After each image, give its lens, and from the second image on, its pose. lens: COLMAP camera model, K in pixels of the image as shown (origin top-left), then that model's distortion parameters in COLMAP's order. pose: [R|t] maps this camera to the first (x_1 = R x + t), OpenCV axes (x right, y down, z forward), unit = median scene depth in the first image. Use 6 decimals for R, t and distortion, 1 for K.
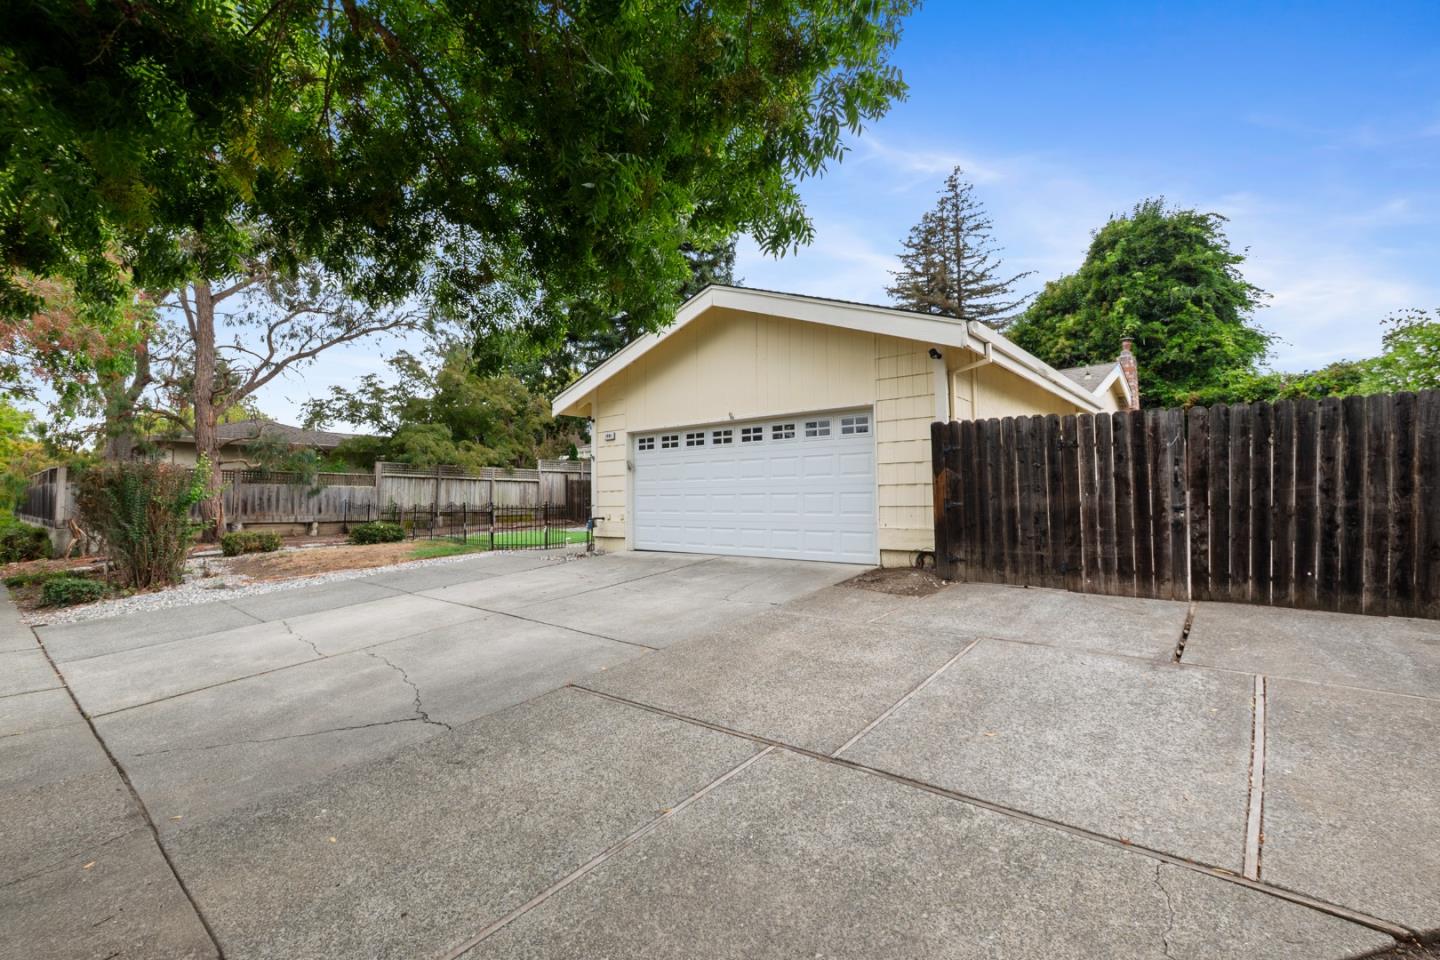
lens RADIAL K [[635.9, 0, 720.0], [0, 635.9, 480.0], [0, 0, 1]] dist [-0.002220, -0.000159]
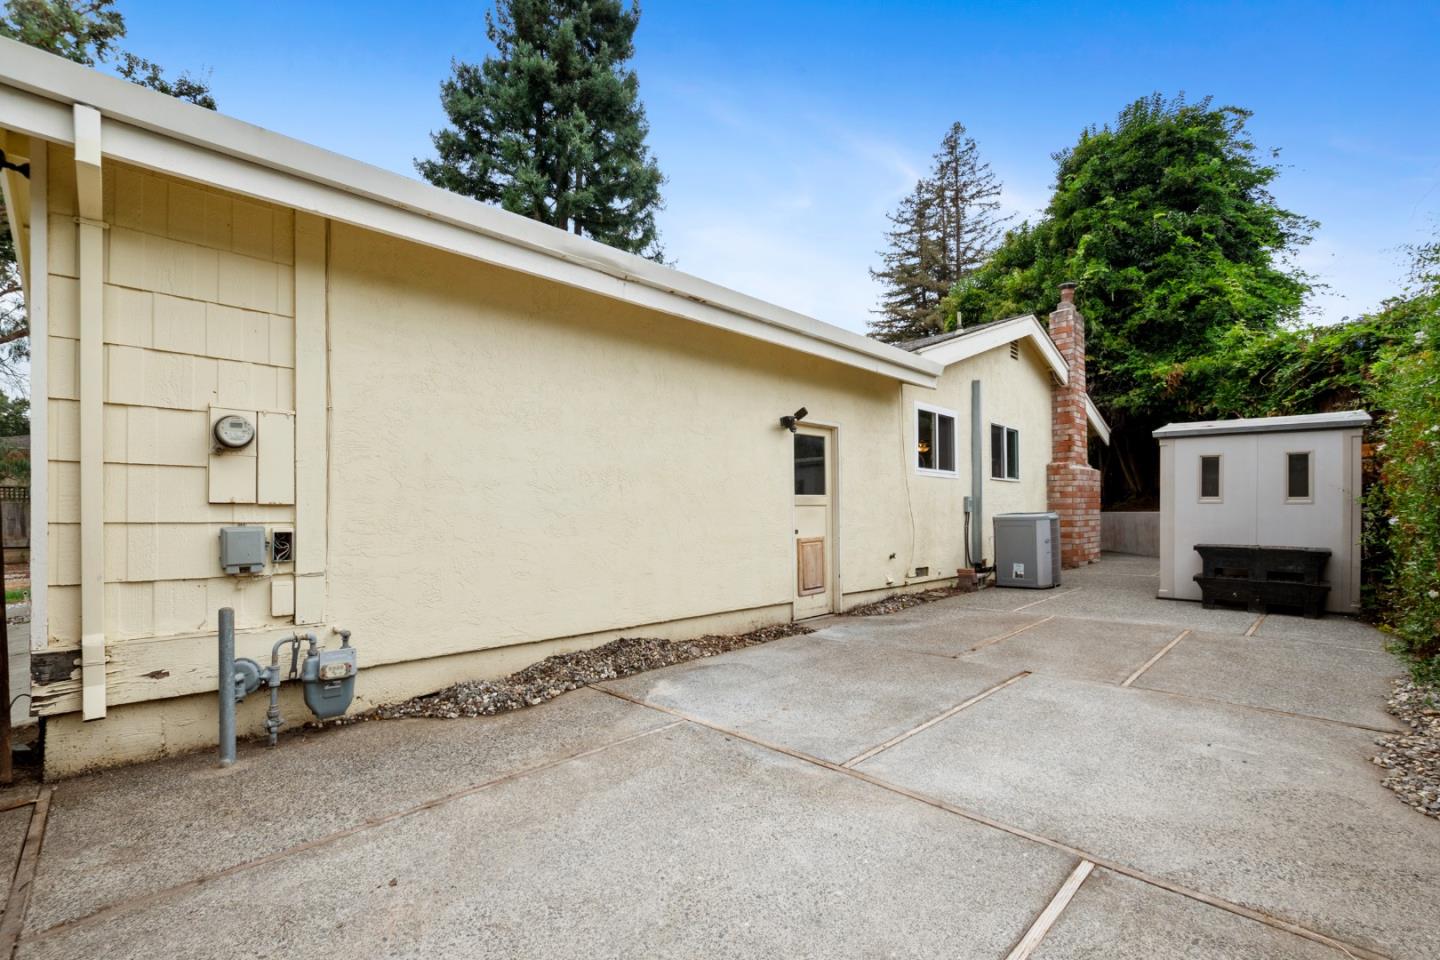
lens RADIAL K [[626.3, 0, 716.6], [0, 626.3, 510.6], [0, 0, 1]] dist [-0.000960, -0.000179]
pose [[0.995188, 0.001533, -0.097967, 0.293649], [0.001482, 0.999528, 0.030697, -0.004152], [0.097968, -0.030694, 0.994716, 0.258184]]
